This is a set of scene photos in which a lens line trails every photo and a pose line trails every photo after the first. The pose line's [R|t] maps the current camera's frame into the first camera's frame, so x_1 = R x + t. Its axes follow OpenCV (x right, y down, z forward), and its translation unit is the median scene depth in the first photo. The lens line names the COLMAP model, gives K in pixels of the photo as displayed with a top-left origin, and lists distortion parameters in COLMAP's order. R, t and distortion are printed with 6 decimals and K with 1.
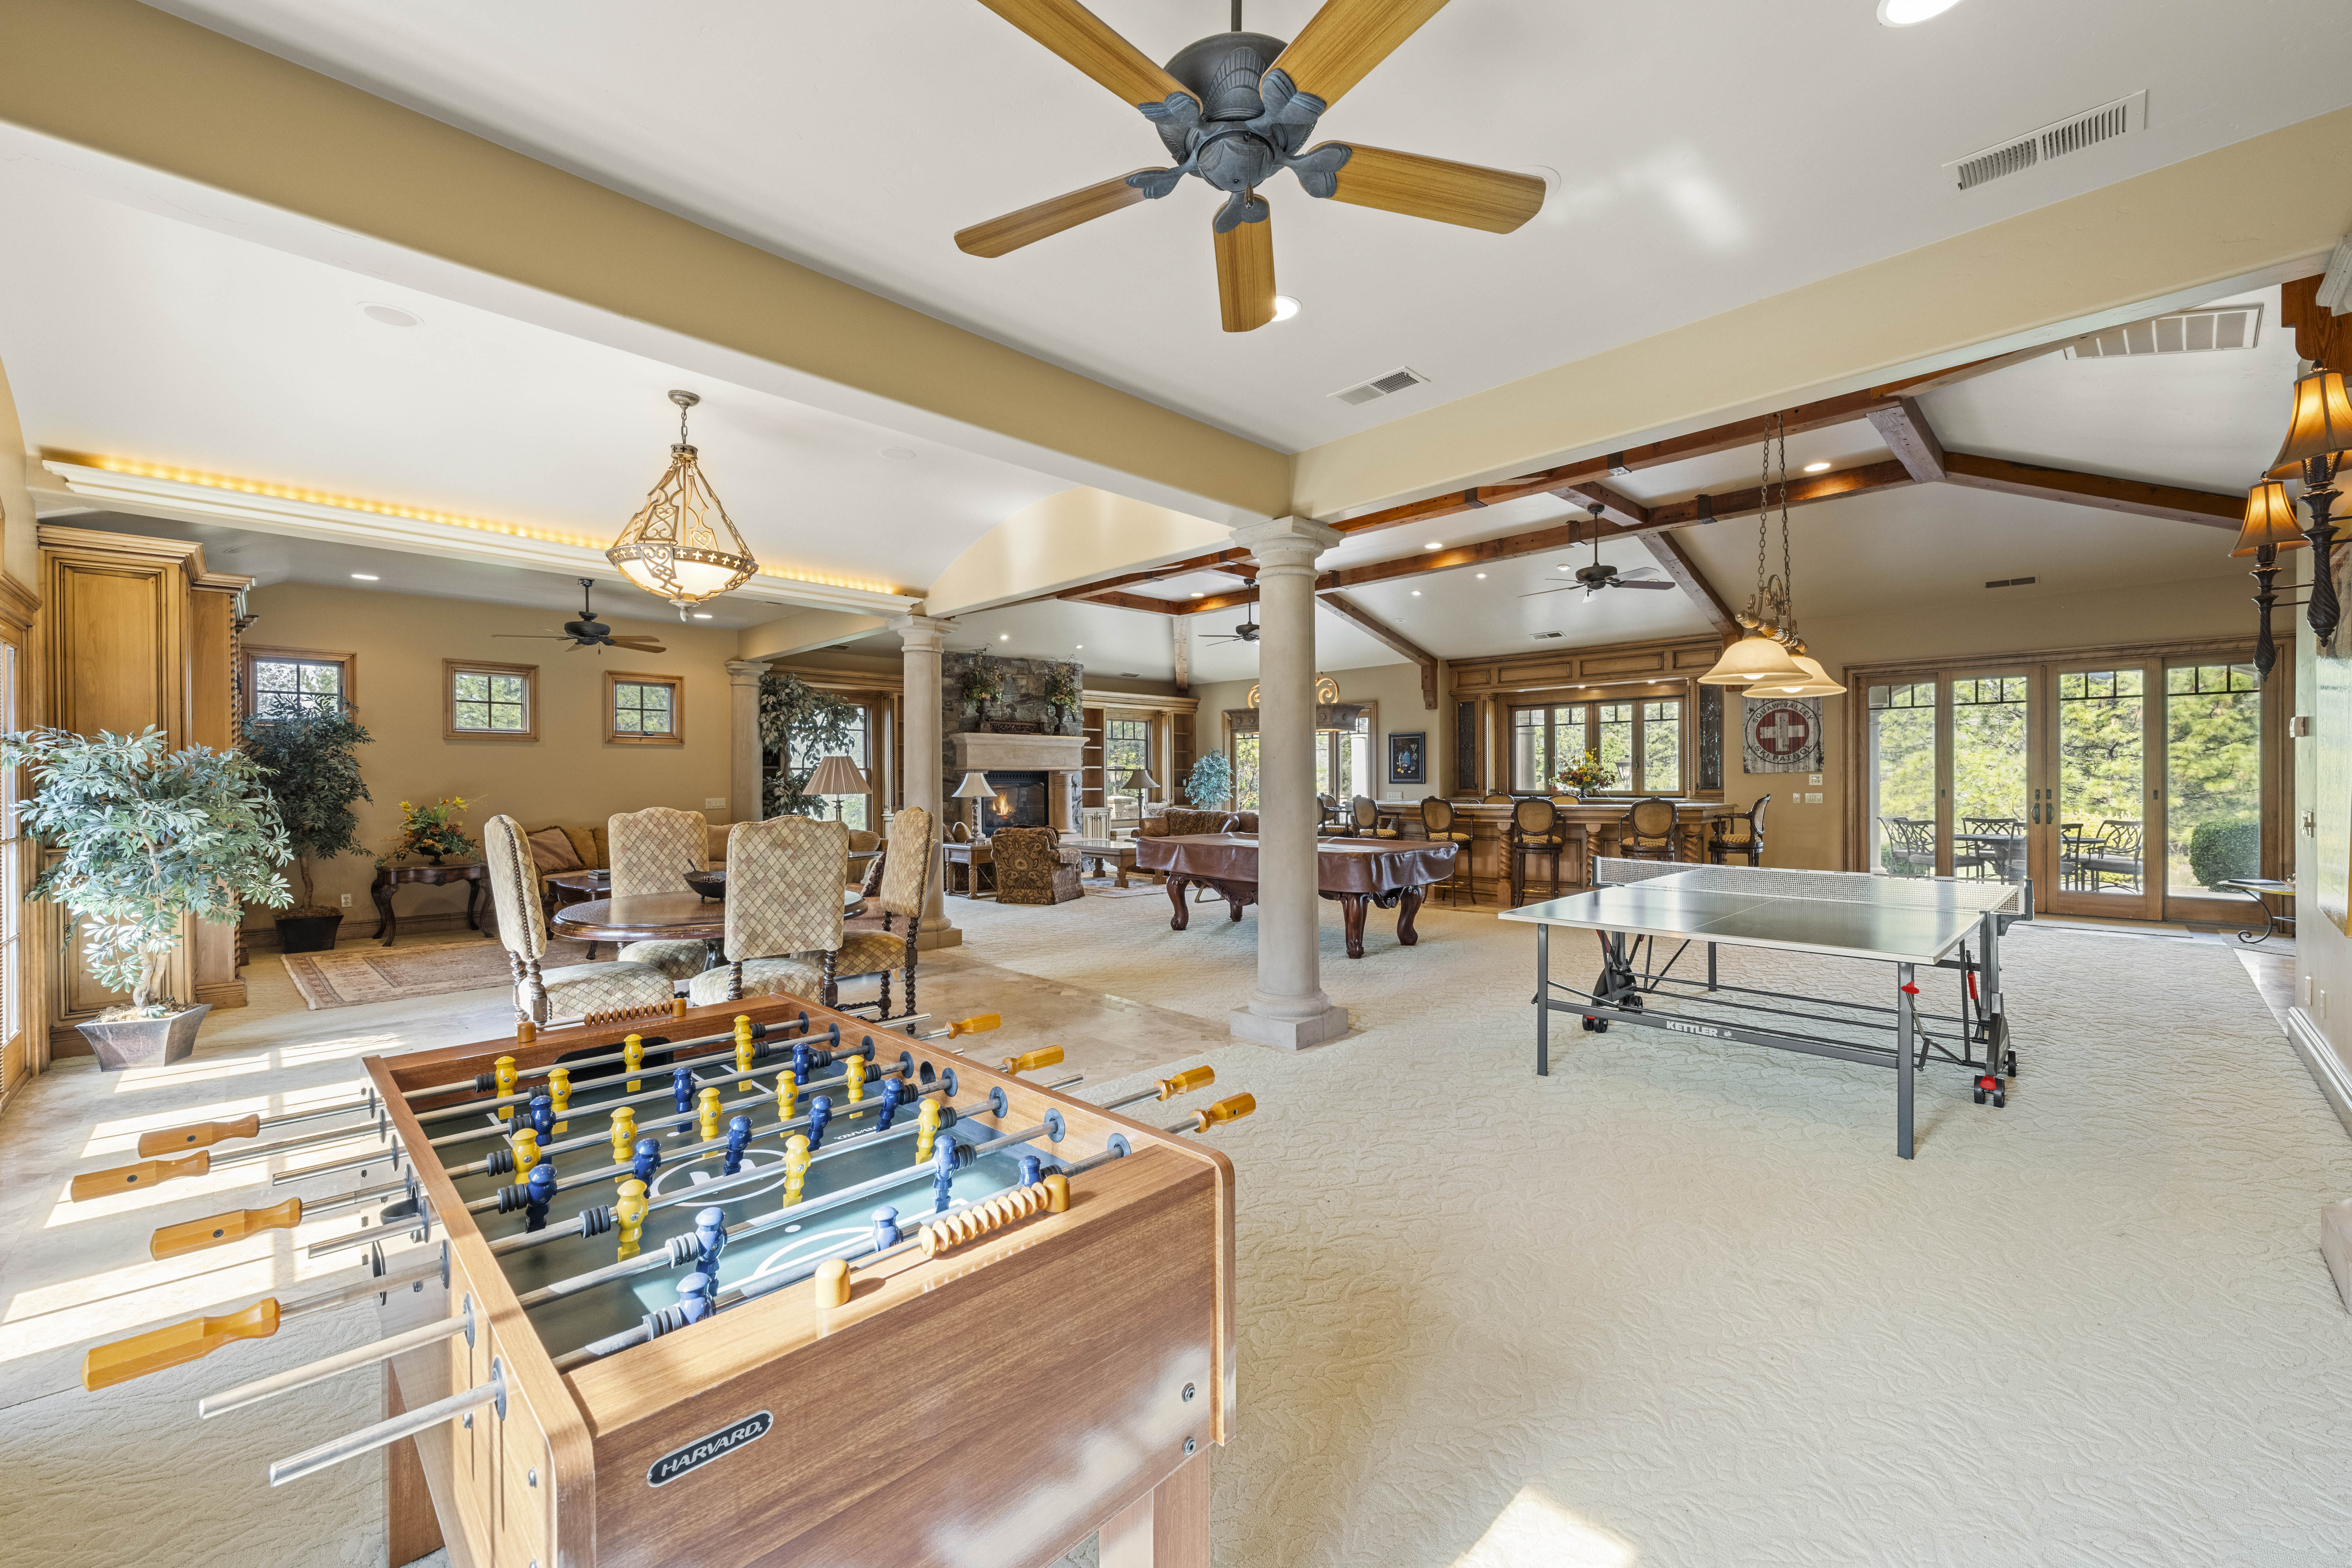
lens RADIAL K [[929.1, 0, 1187.8], [0, 929.1, 785.2], [0, 0, 1]] dist [-0.000489, 0.000014]
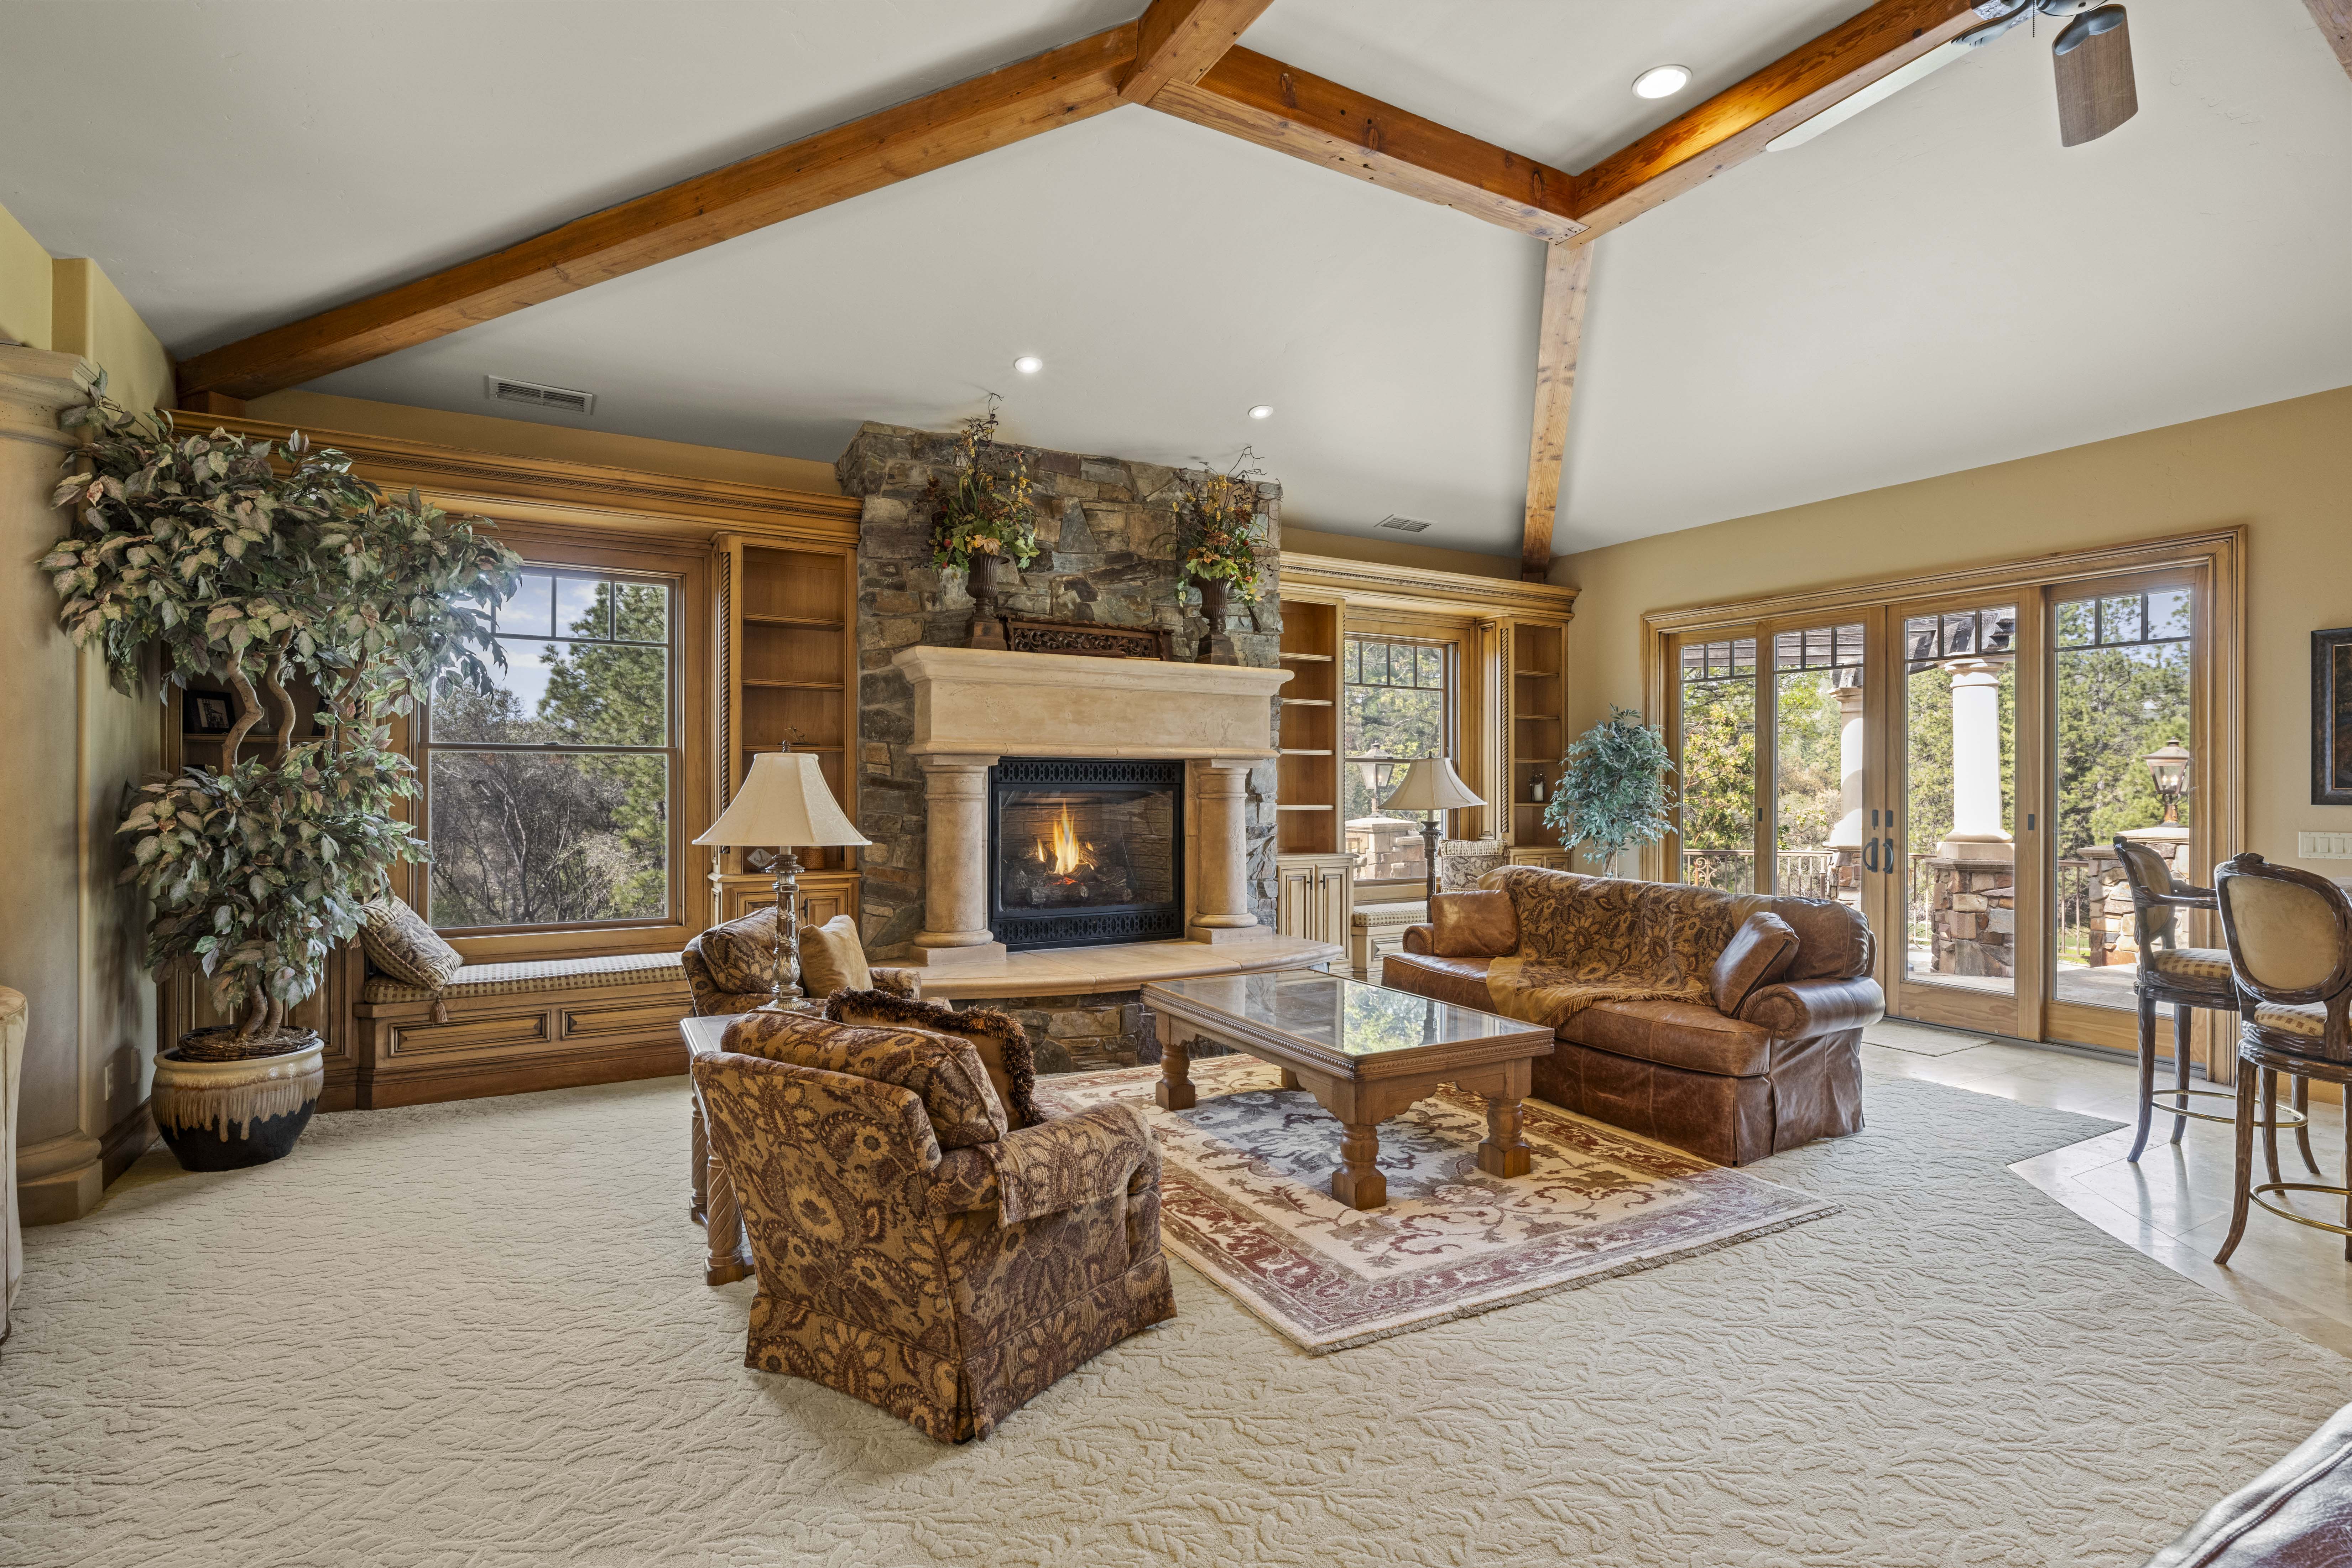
lens RADIAL K [[1135.8, 0, 1183.9], [0, 1135.8, 777.9], [0, 0, 1]] dist [0.000274, 0.000243]
pose [[0.966452, 0.005575, -0.256787, -0.033091], [-0.008513, 0.999910, -0.010331, -0.003429], [0.256707, 0.012171, 0.966413, 0.590959]]
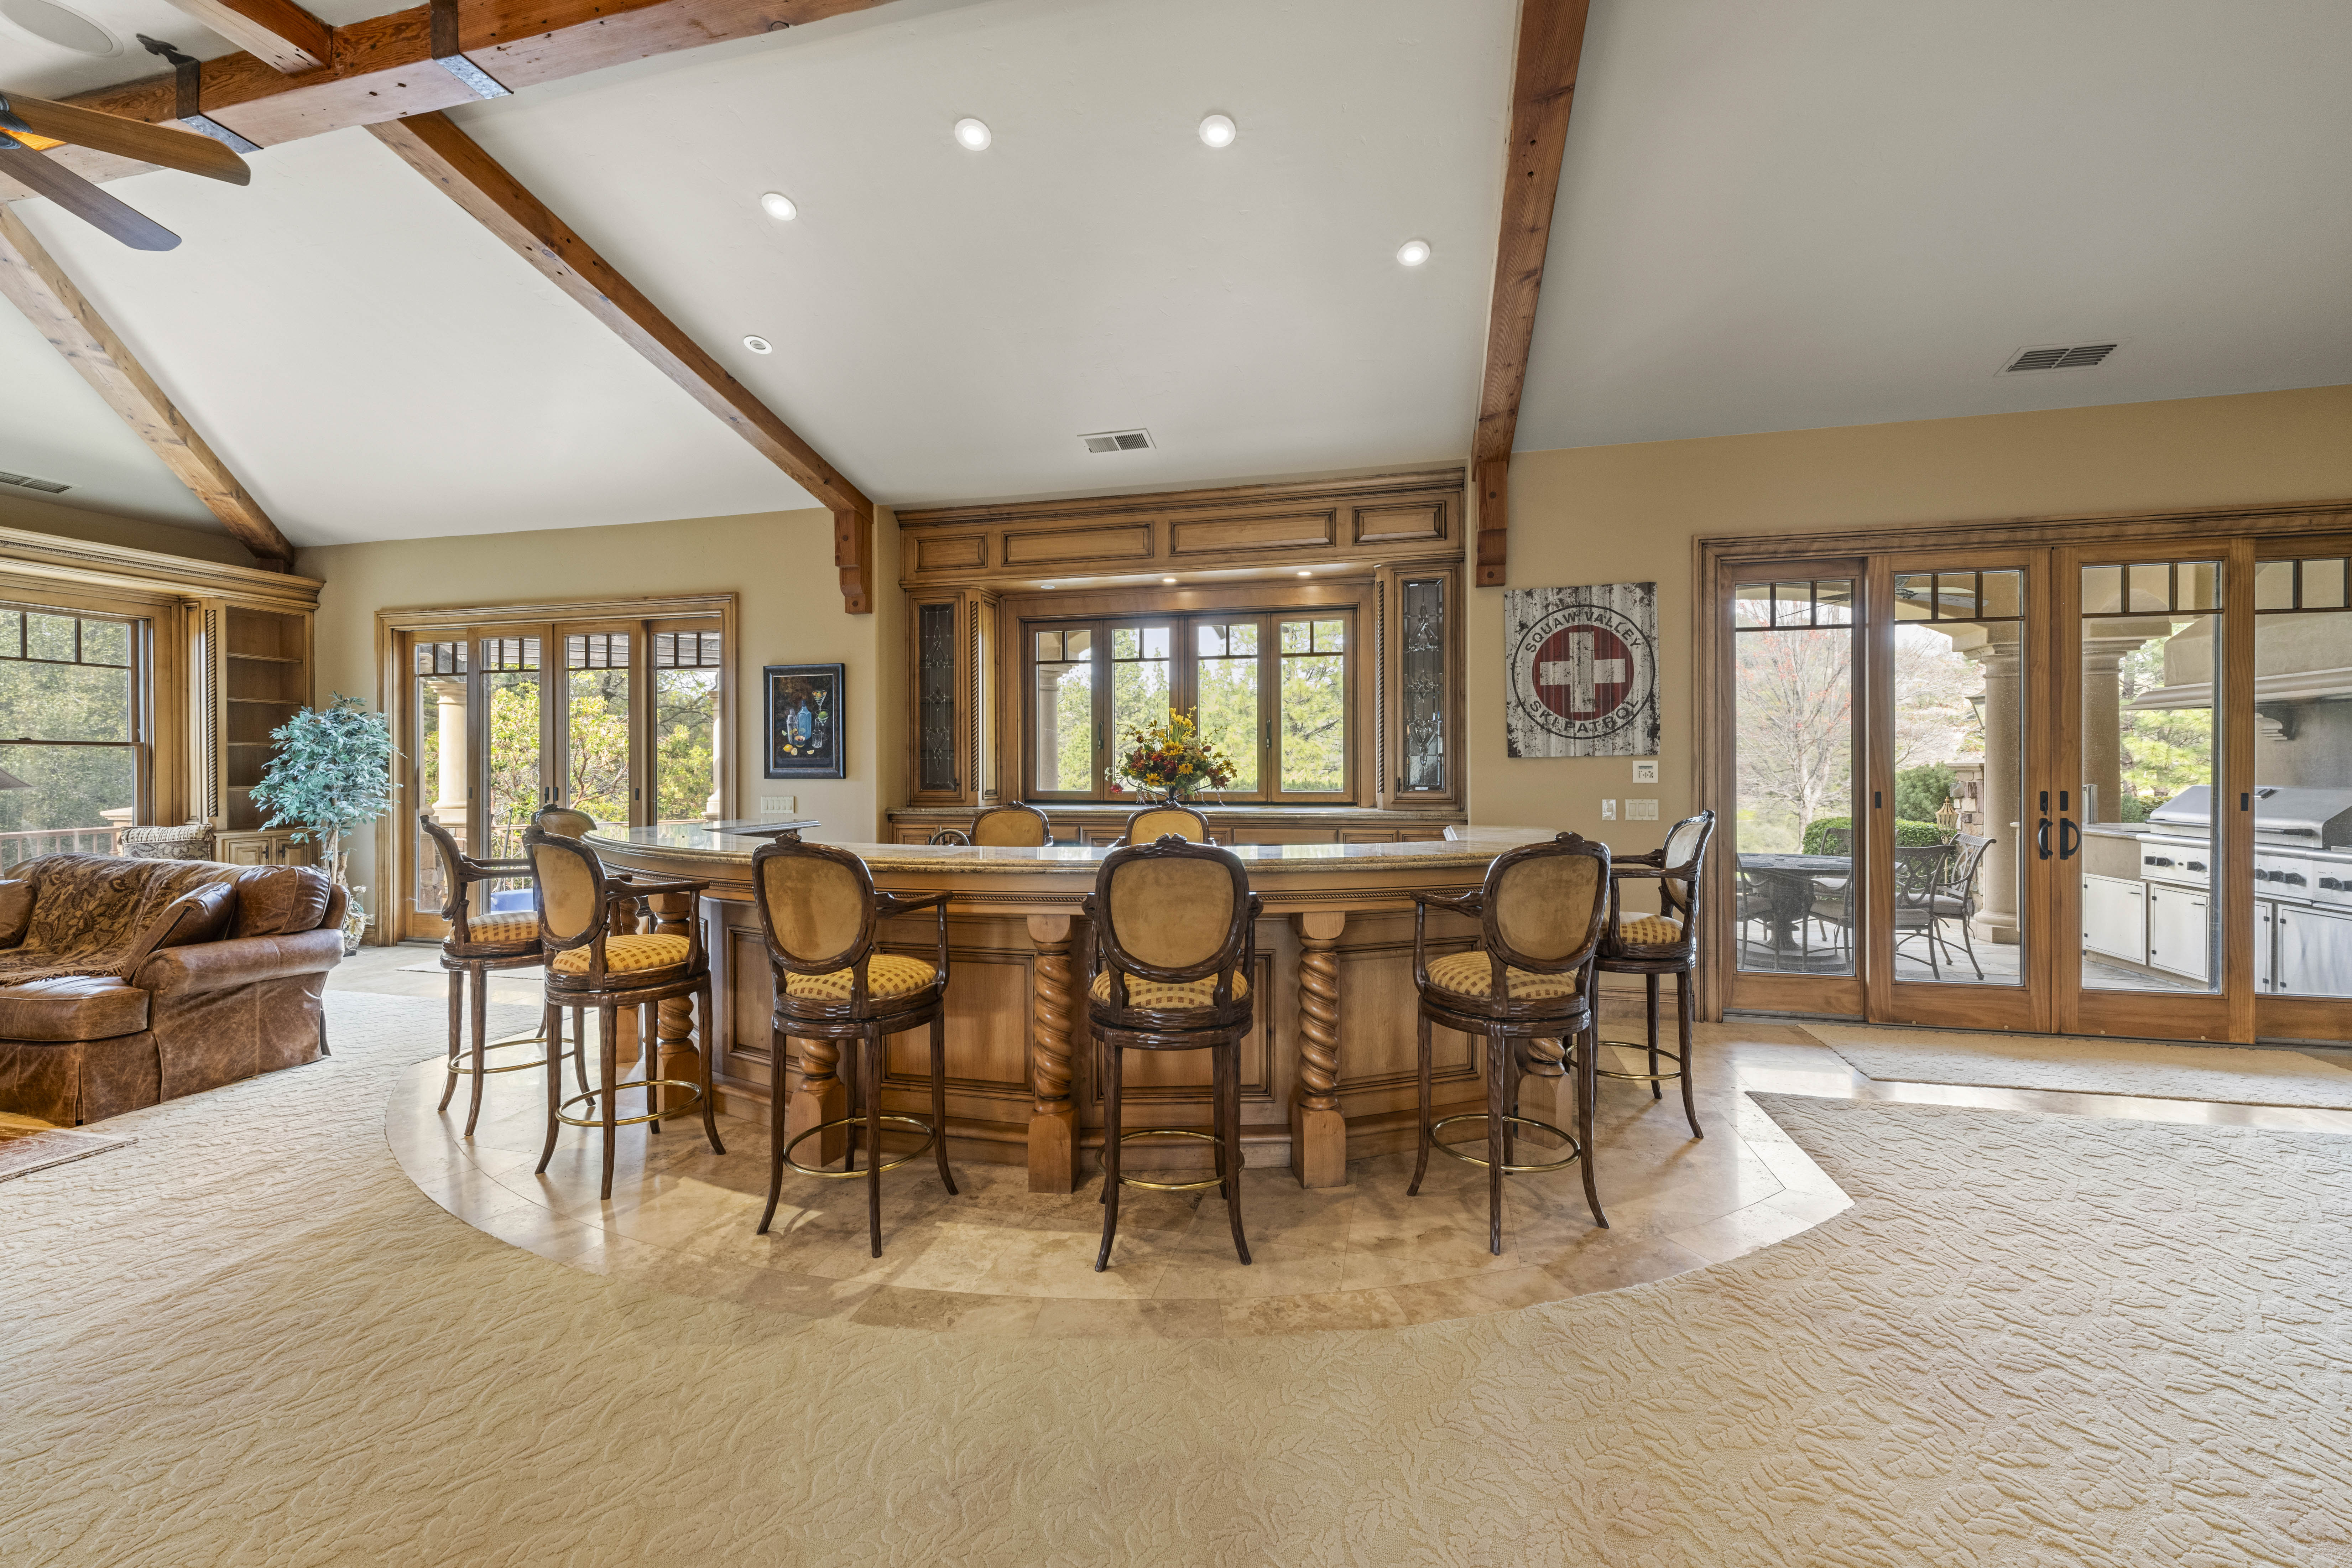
lens RADIAL K [[935.4, 0, 1184.1], [0, 935.4, 775.6], [0, 0, 1]] dist [-0.001456, 0.000105]
pose [[0.858539, -0.002043, 0.512744, 0.165530], [0.001188, 0.999997, 0.001995, -0.004014], [-0.512747, -0.001104, 0.858539, 0.532676]]
